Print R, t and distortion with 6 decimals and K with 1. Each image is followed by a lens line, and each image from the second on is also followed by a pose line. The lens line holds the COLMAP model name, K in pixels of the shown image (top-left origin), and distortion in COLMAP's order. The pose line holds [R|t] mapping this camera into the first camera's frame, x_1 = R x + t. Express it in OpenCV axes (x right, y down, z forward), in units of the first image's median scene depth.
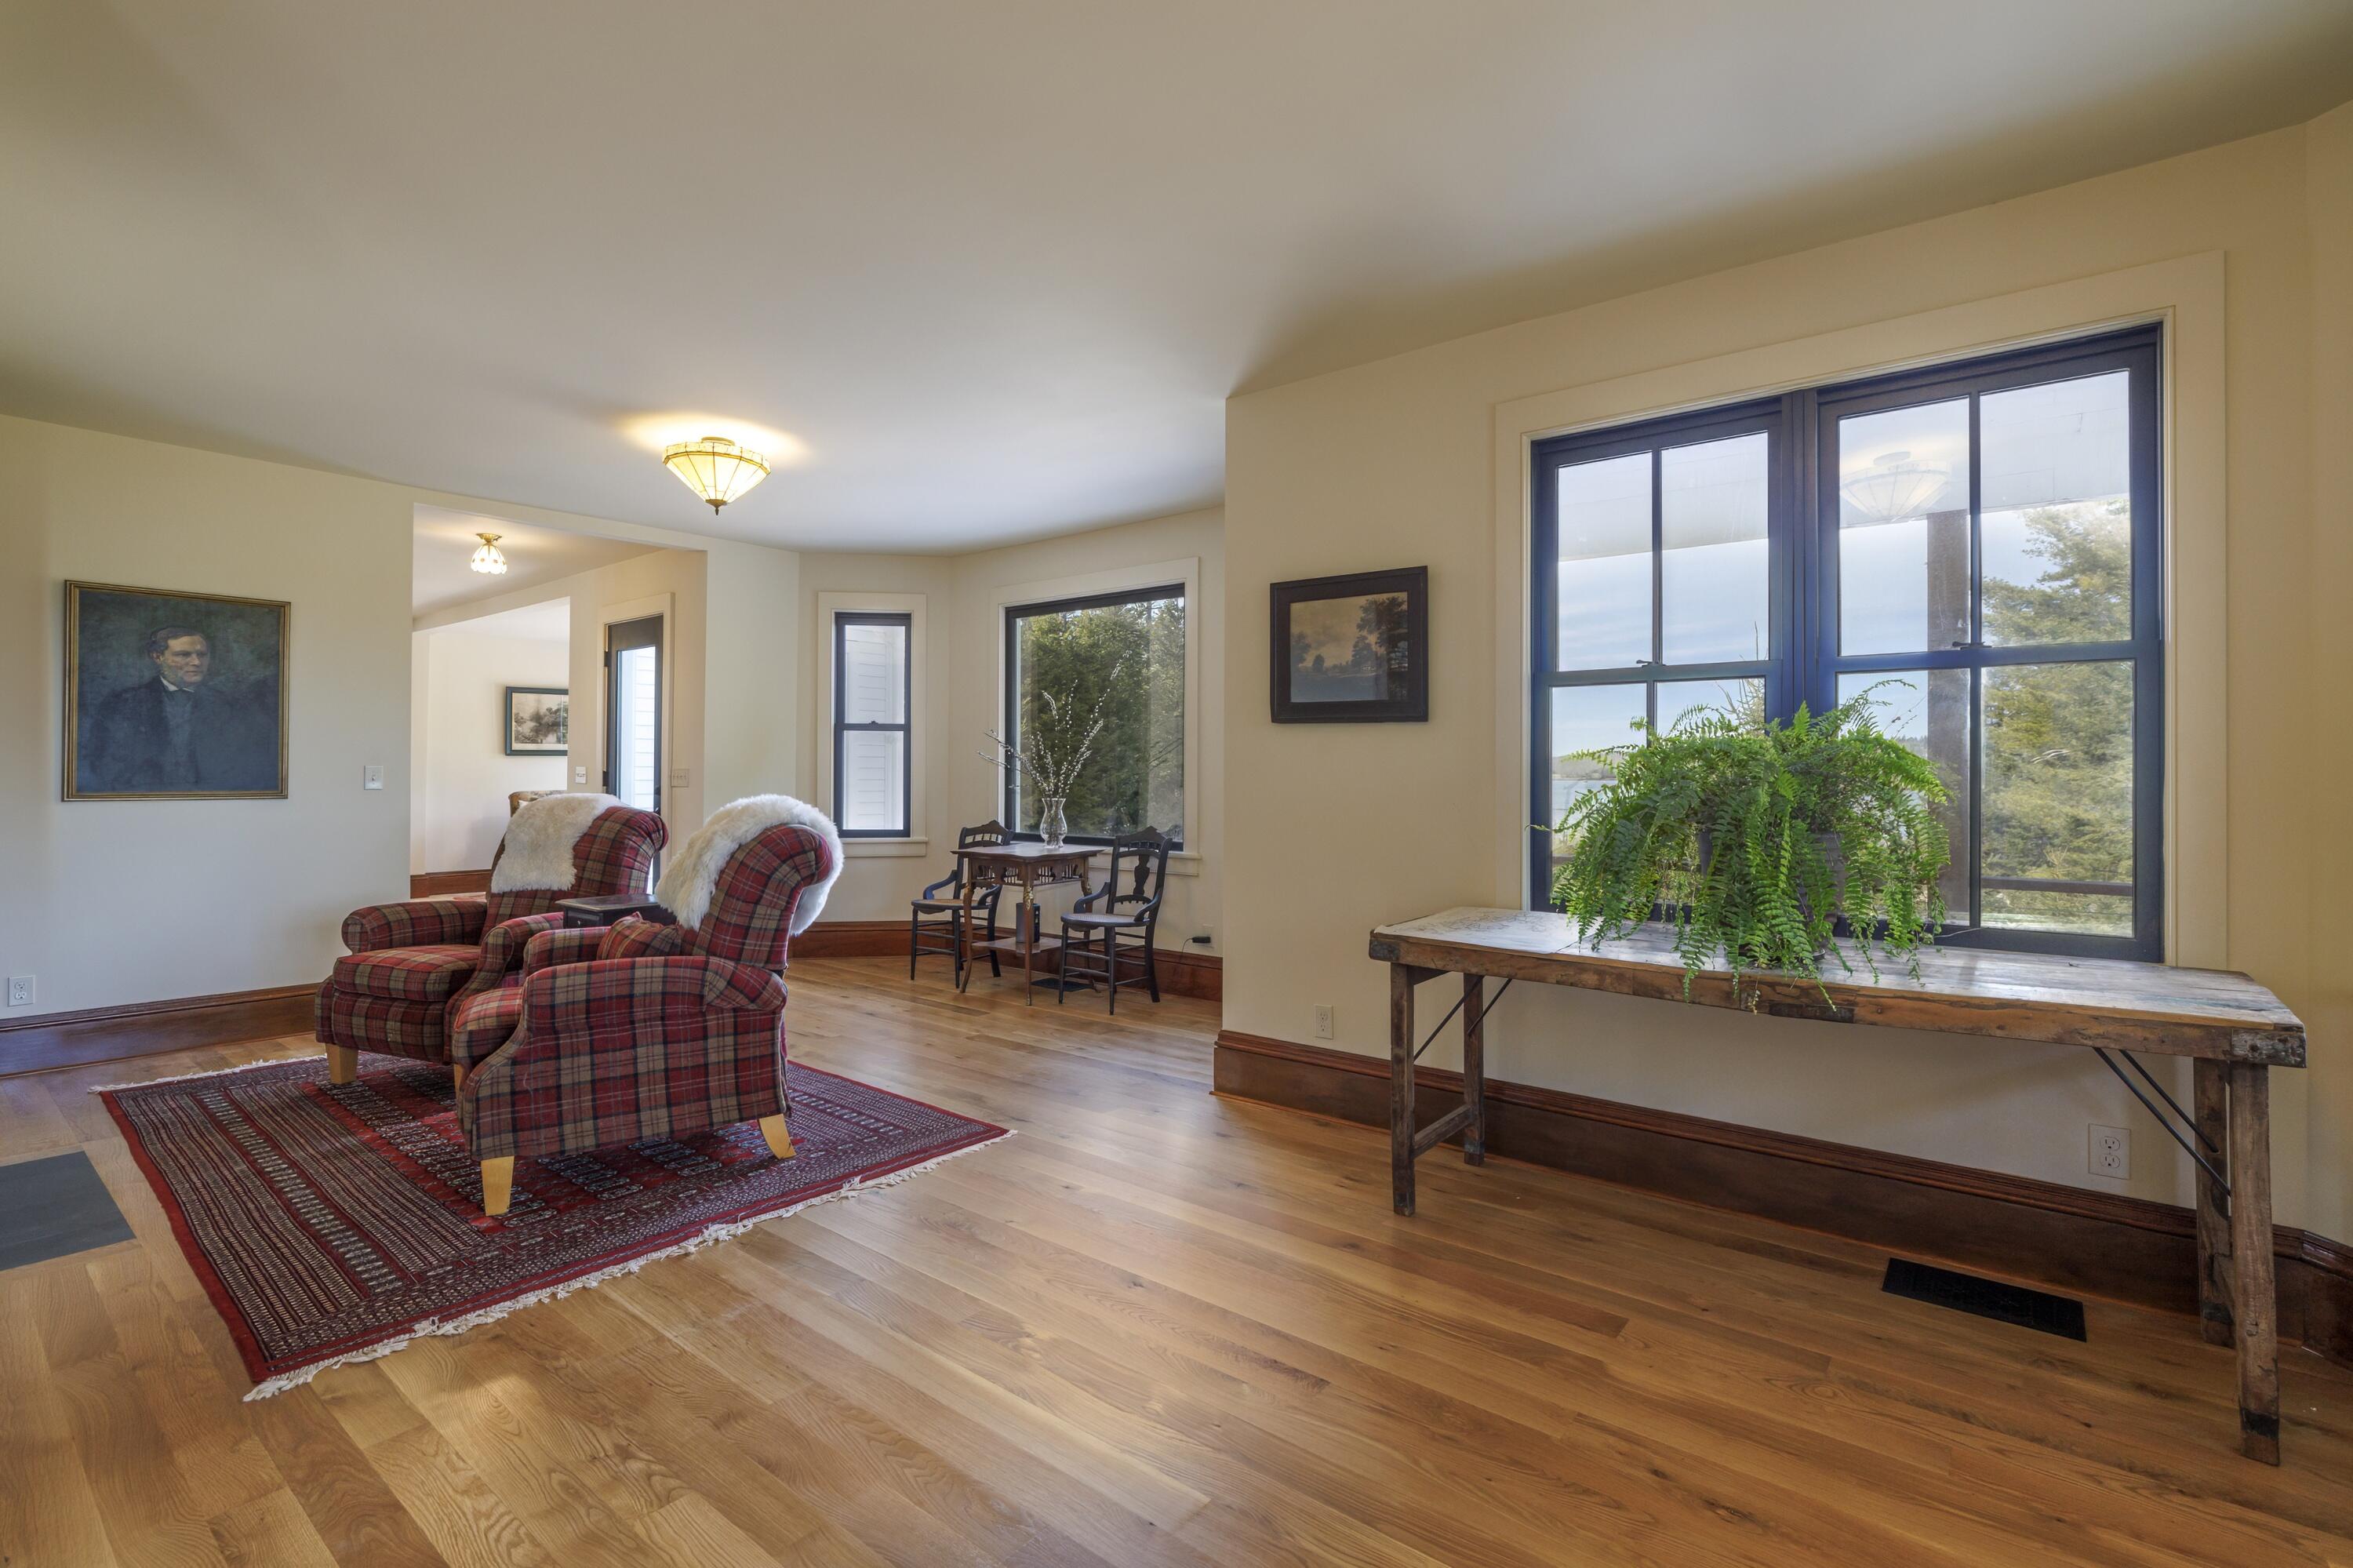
lens RADIAL K [[1067.6, 0, 1183.7], [0, 1067.6, 776.3], [0, 0, 1]] dist [-0.004083, -0.000236]
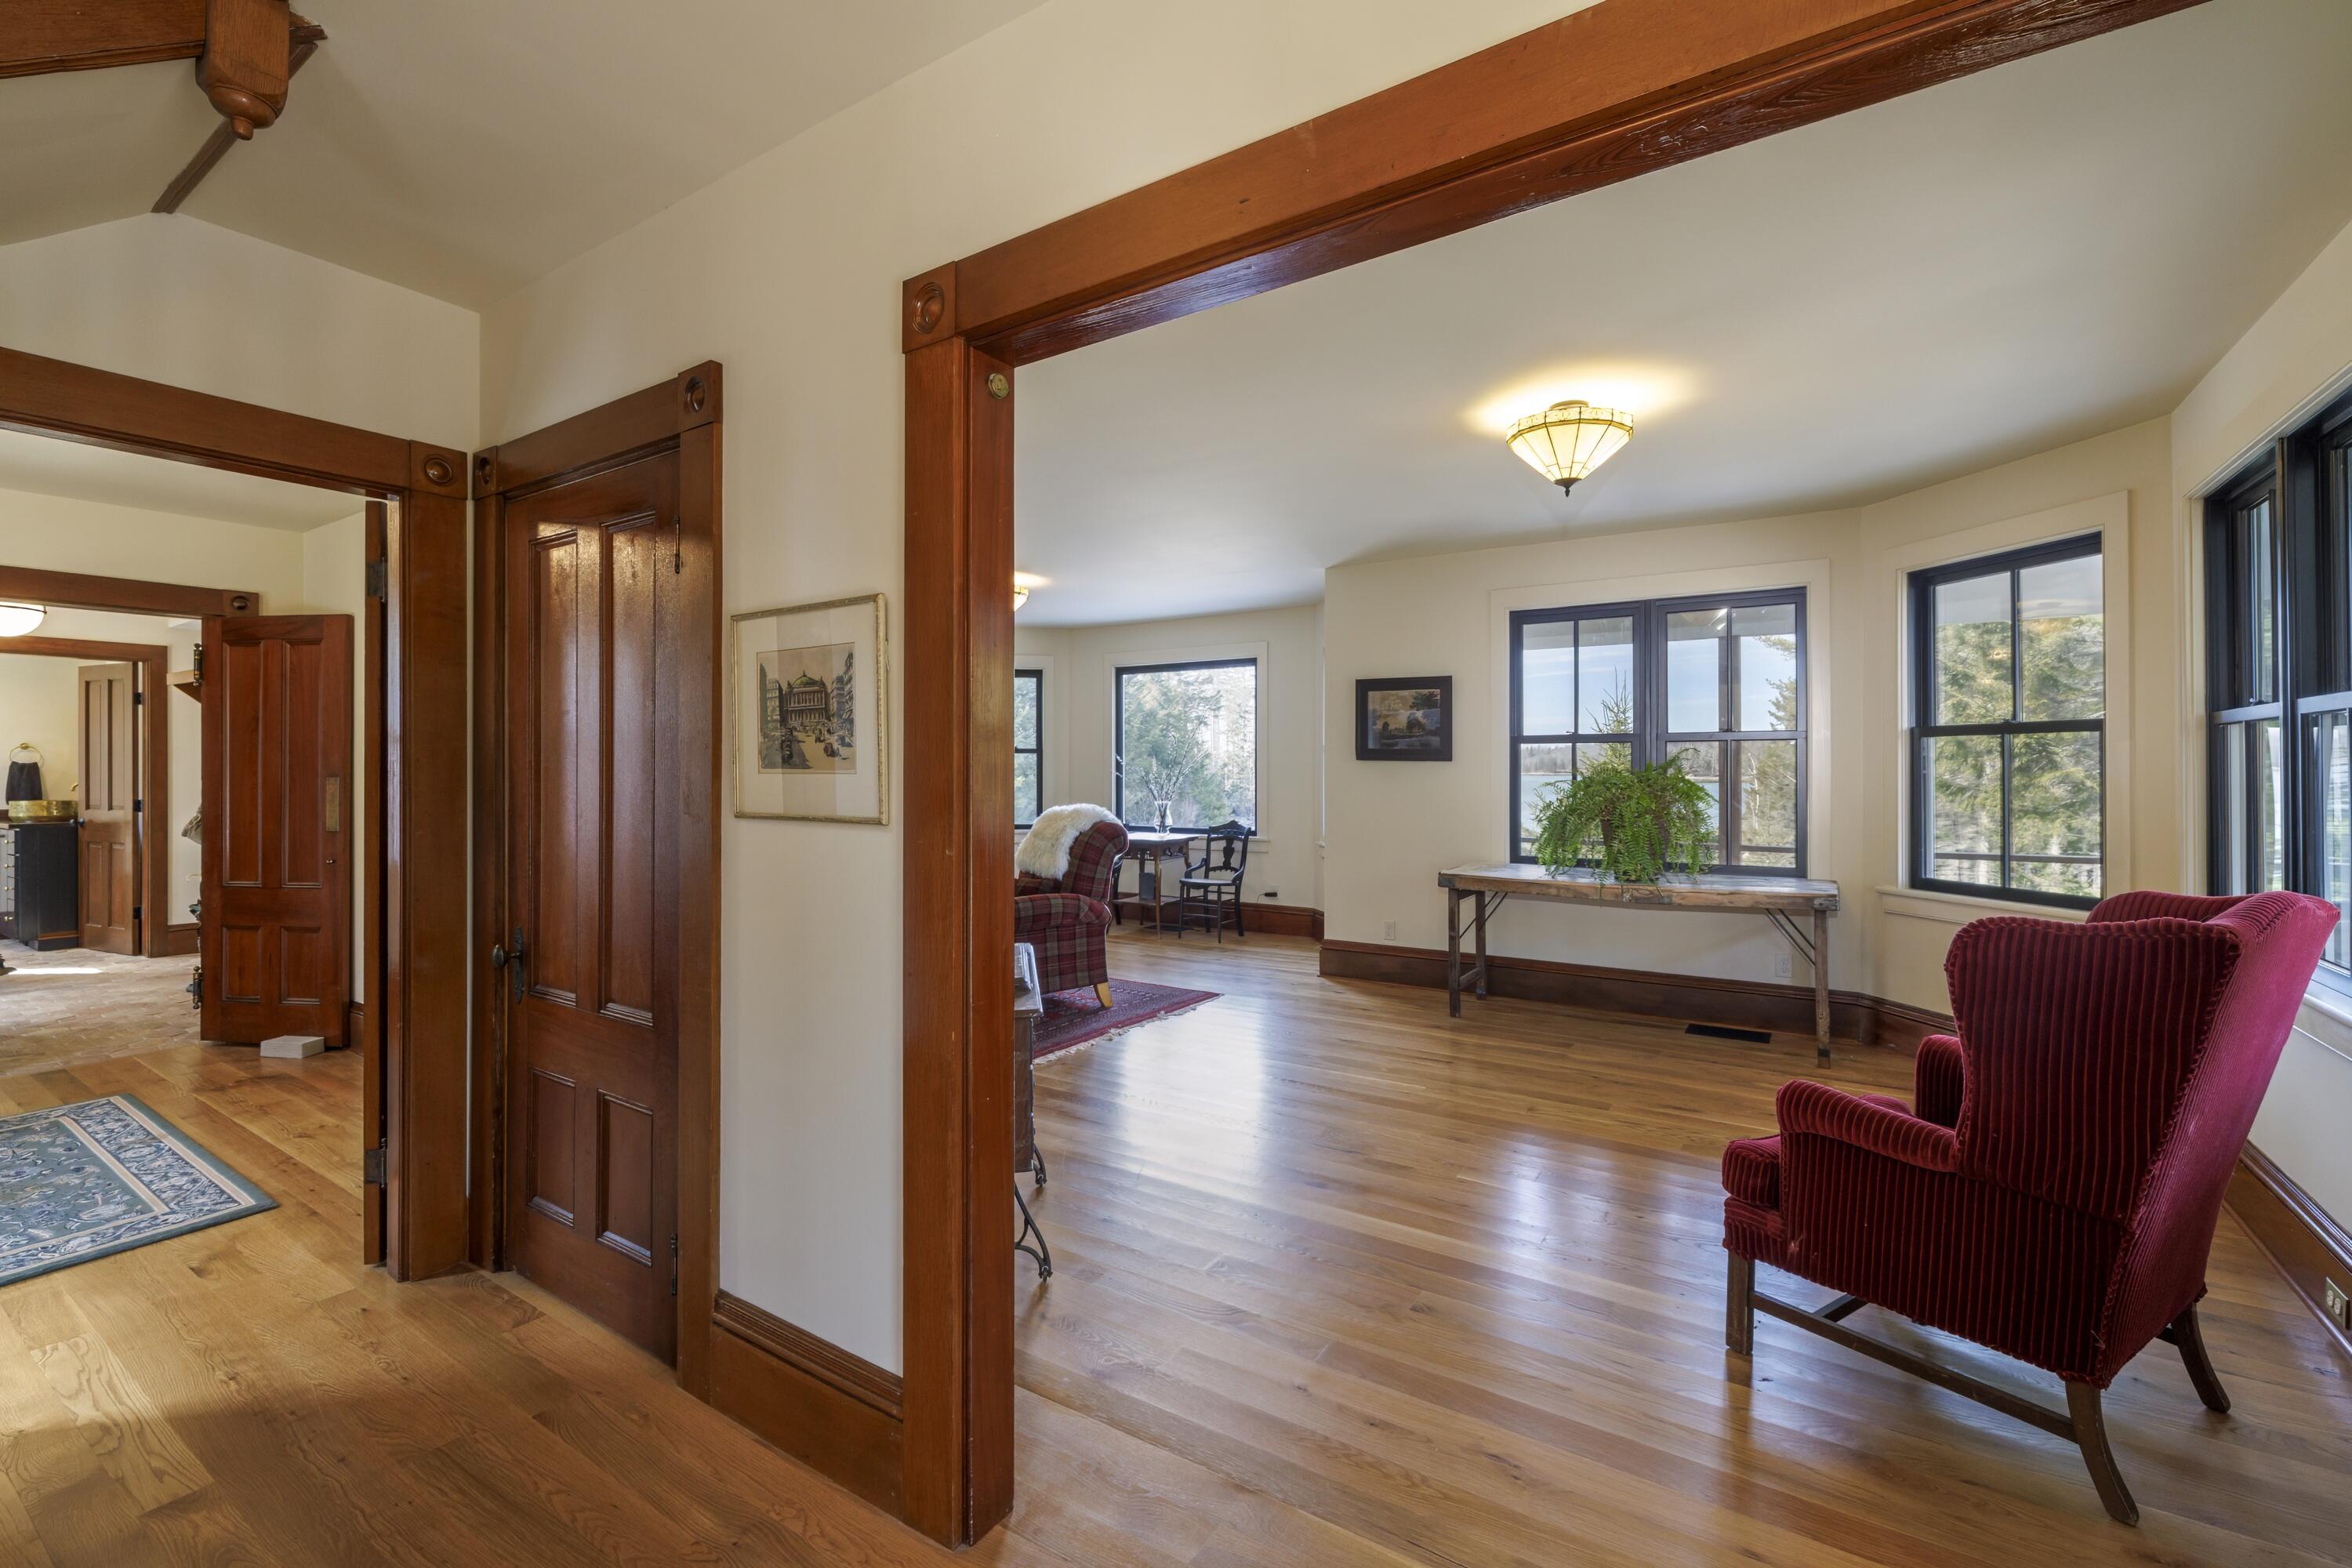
lens RADIAL K [[1004.4, 0, 1183.1], [0, 1004.4, 775.6], [0, 0, 1]] dist [-0.003930, 0.000386]
pose [[0.996028, -0.003943, 0.088957, -0.351973], [0.003636, 0.999987, 0.003611, -0.032820], [-0.088970, -0.003273, 0.996029, -0.612633]]
